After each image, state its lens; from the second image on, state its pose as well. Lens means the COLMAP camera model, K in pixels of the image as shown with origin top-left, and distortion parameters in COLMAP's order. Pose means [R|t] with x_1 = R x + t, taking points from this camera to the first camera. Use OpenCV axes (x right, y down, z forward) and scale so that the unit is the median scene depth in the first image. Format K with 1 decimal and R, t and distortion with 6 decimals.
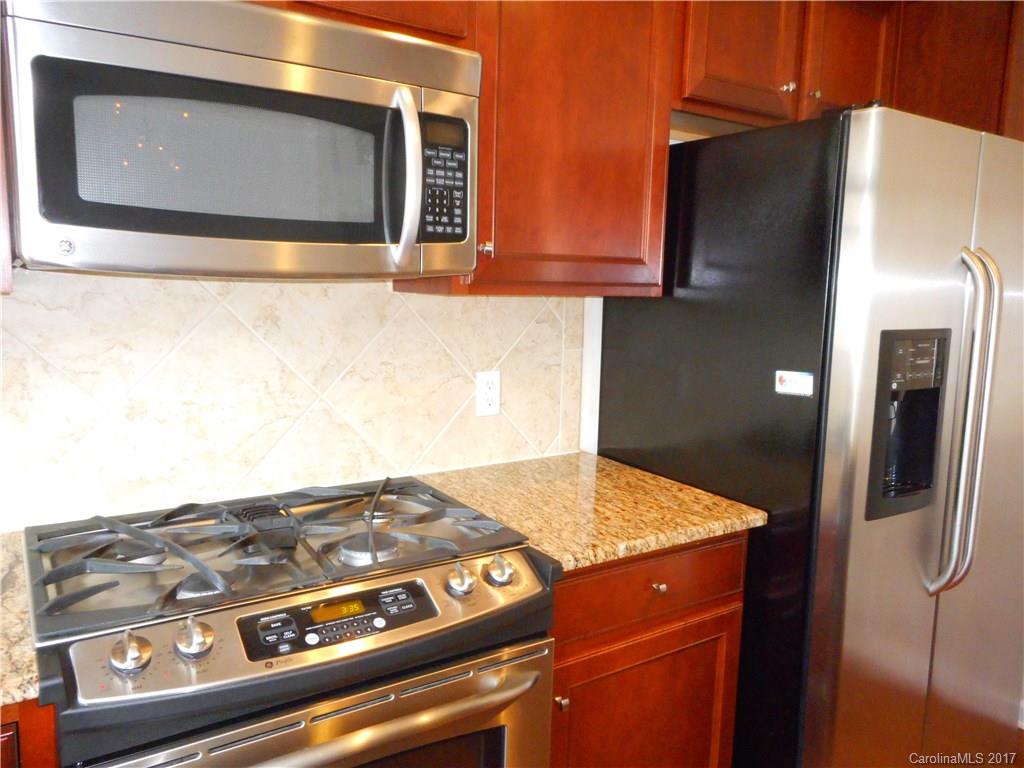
lens RADIAL K [[776.2, 0, 512.7], [0, 776.2, 382.3], [0, 0, 1]] dist [0.007373, 0.004710]
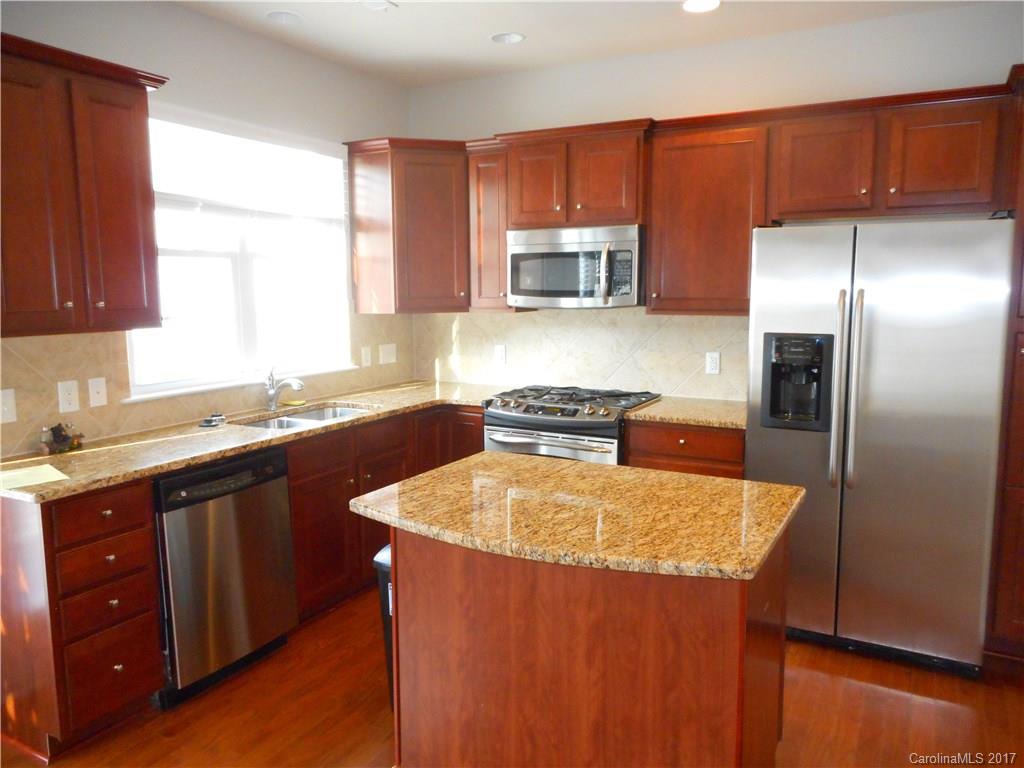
lens RADIAL K [[776.2, 0, 508.8], [0, 776.2, 385.4], [0, 0, 1]] dist [0.007373, 0.004710]
pose [[0.458203, 0.090828, -0.884195, 1.707247], [-0.107015, 0.993166, 0.046565, 0.038715], [0.882382, 0.073286, 0.464792, -0.466964]]
